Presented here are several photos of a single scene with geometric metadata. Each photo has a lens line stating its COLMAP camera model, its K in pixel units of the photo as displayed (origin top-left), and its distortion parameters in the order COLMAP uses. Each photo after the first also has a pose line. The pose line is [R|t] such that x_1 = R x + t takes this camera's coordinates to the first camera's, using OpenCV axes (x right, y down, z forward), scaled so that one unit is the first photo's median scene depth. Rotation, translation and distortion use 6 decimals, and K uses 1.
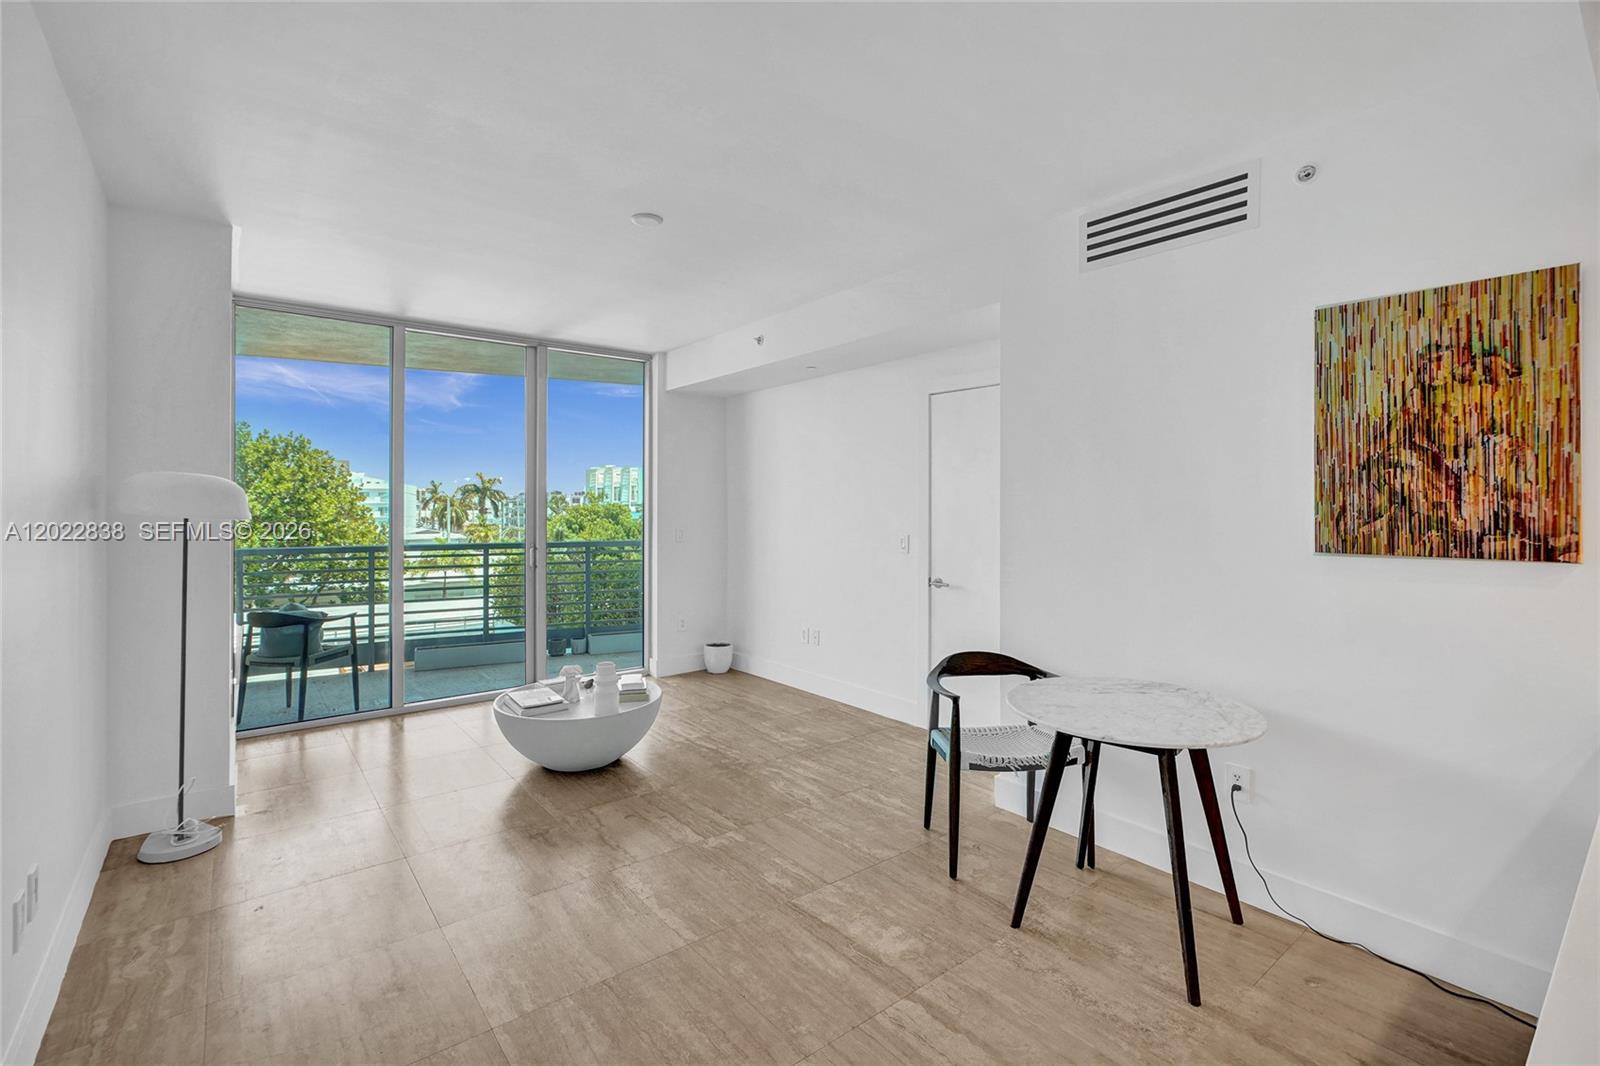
lens RADIAL K [[708.3, 0, 800.1], [0, 708.3, 501.3], [0, 0, 1]] dist [-0.006014, 0.000614]
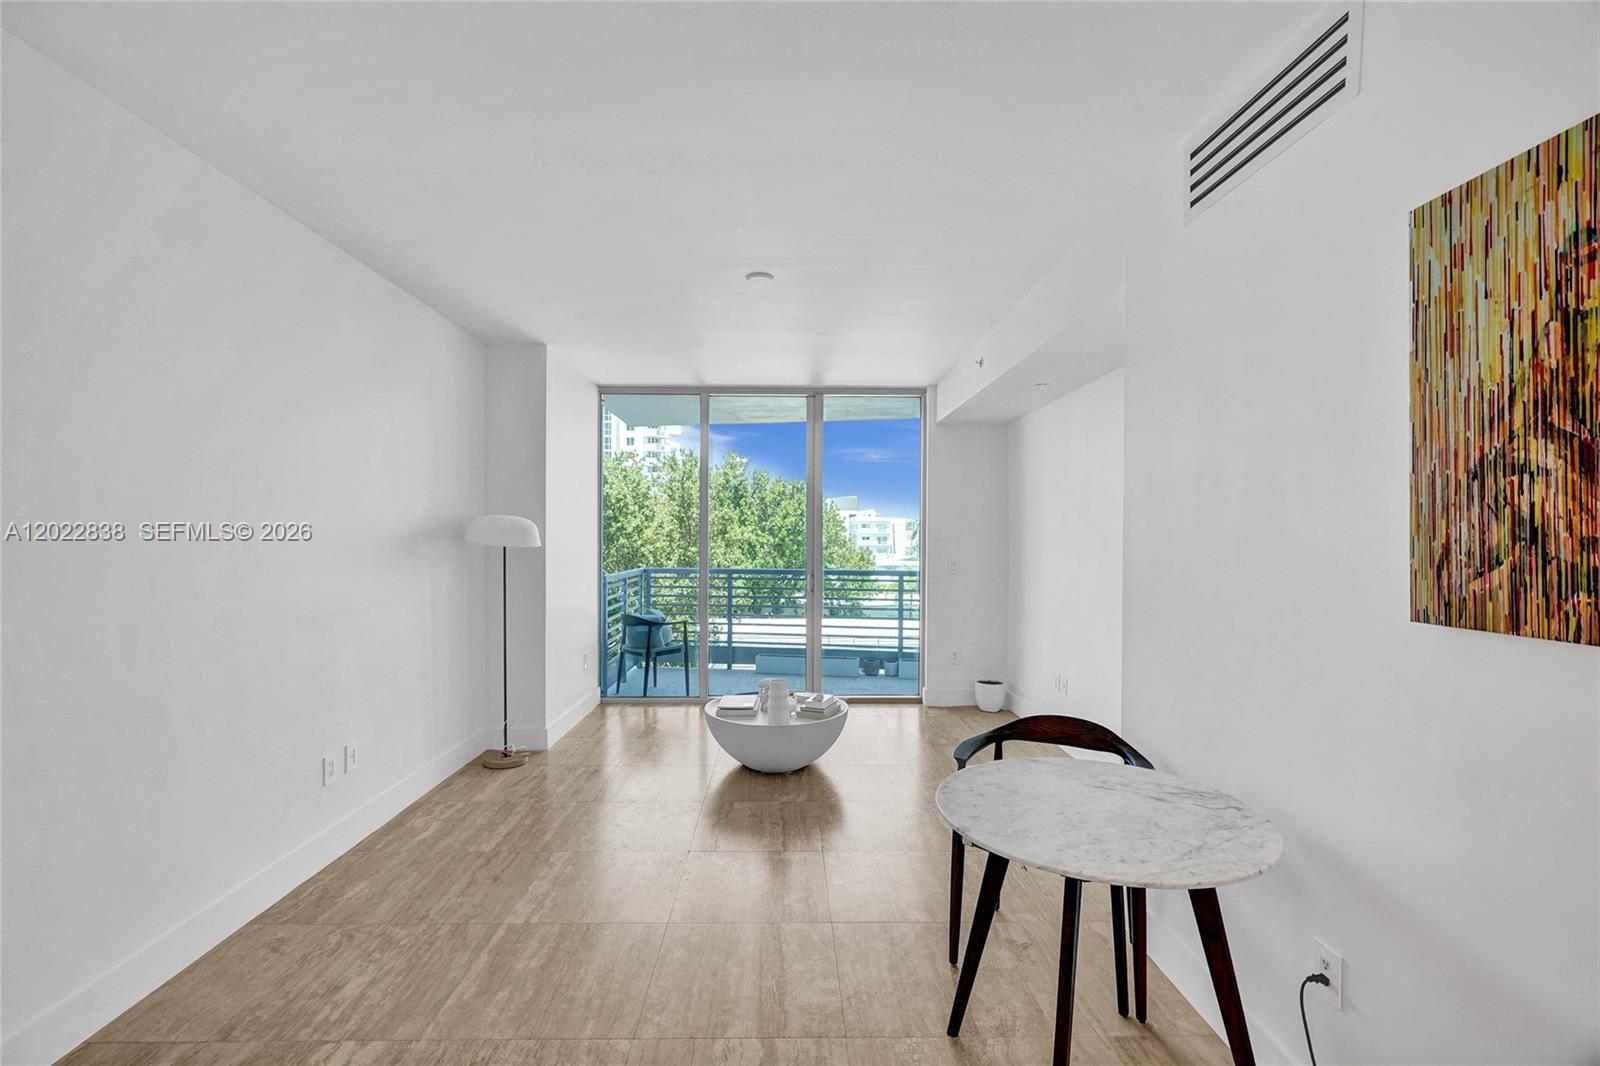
lens RADIAL K [[708.3, 0, 807.1], [0, 708.3, 537.0], [0, 0, 1]] dist [-0.006014, 0.000614]
pose [[0.794178, 0.002110, -0.607681, 0.688071], [0.002730, 0.999972, 0.007039, -0.004219], [0.607679, -0.007249, 0.794150, 0.224912]]
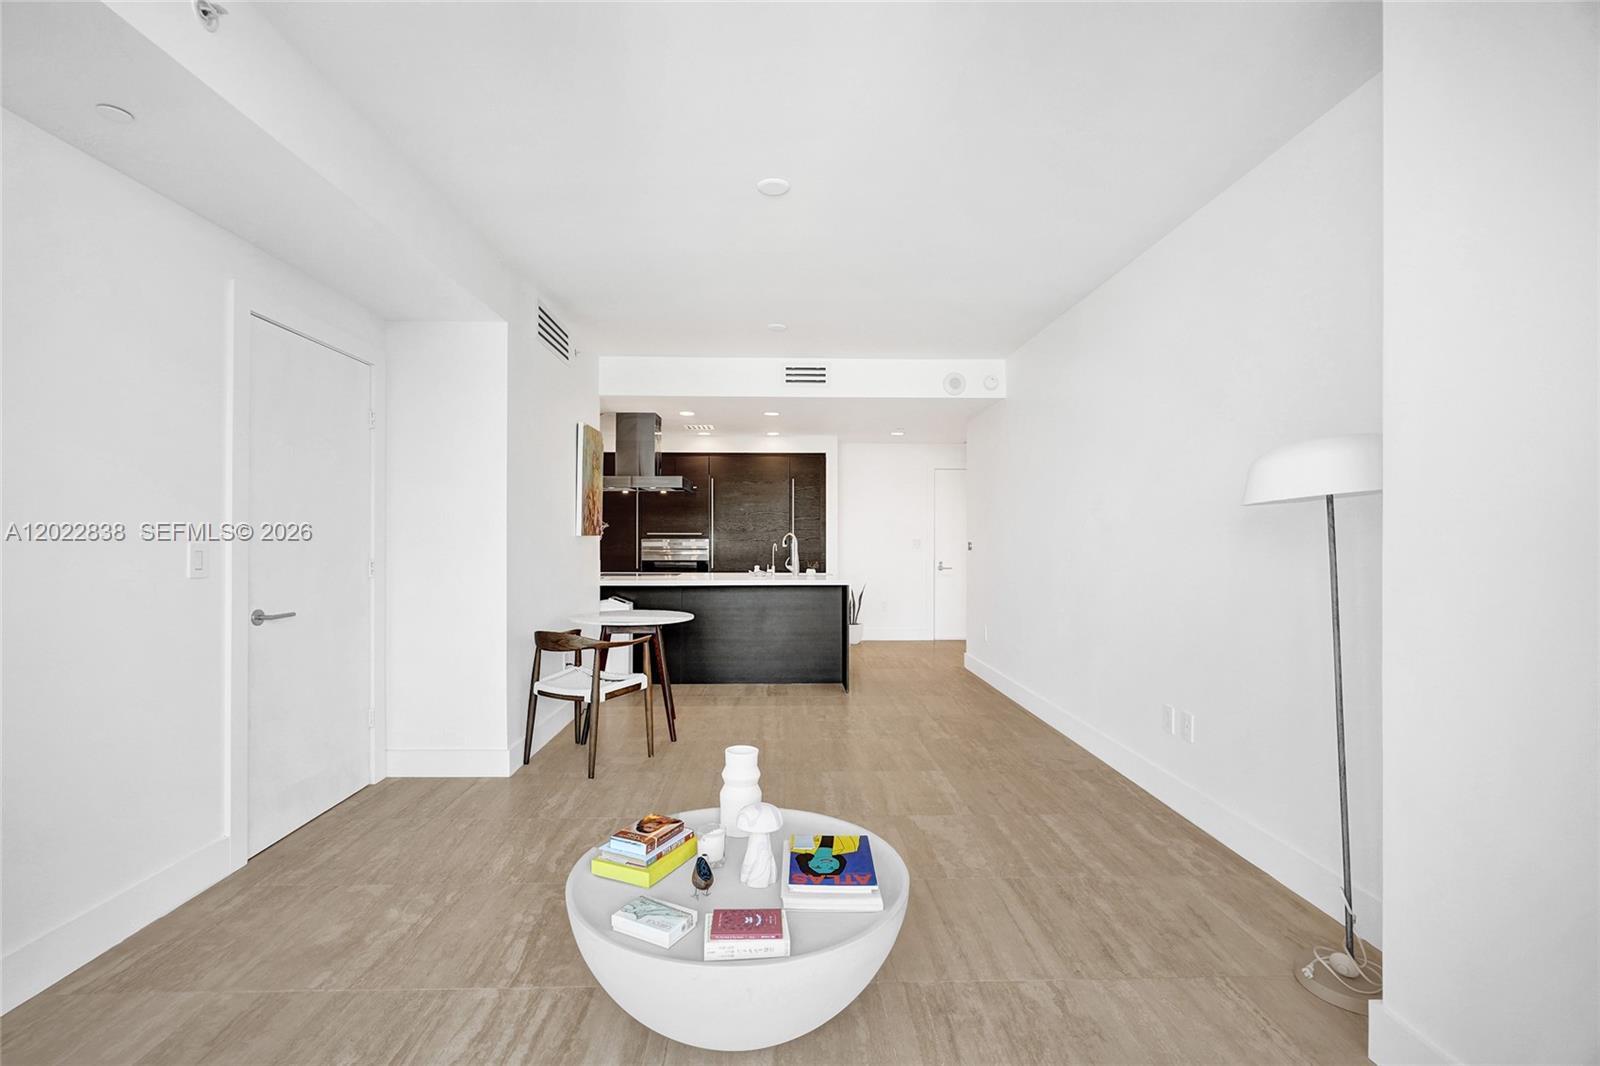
lens RADIAL K [[708.3, 0, 796.8], [0, 708.3, 529.1], [0, 0, 1]] dist [-0.006014, 0.000614]
pose [[-0.793173, 0.002716, 0.608991, -1.063921], [-0.007492, 0.999871, -0.014218, 0.081117], [-0.608951, -0.015840, -0.793050, 2.277292]]
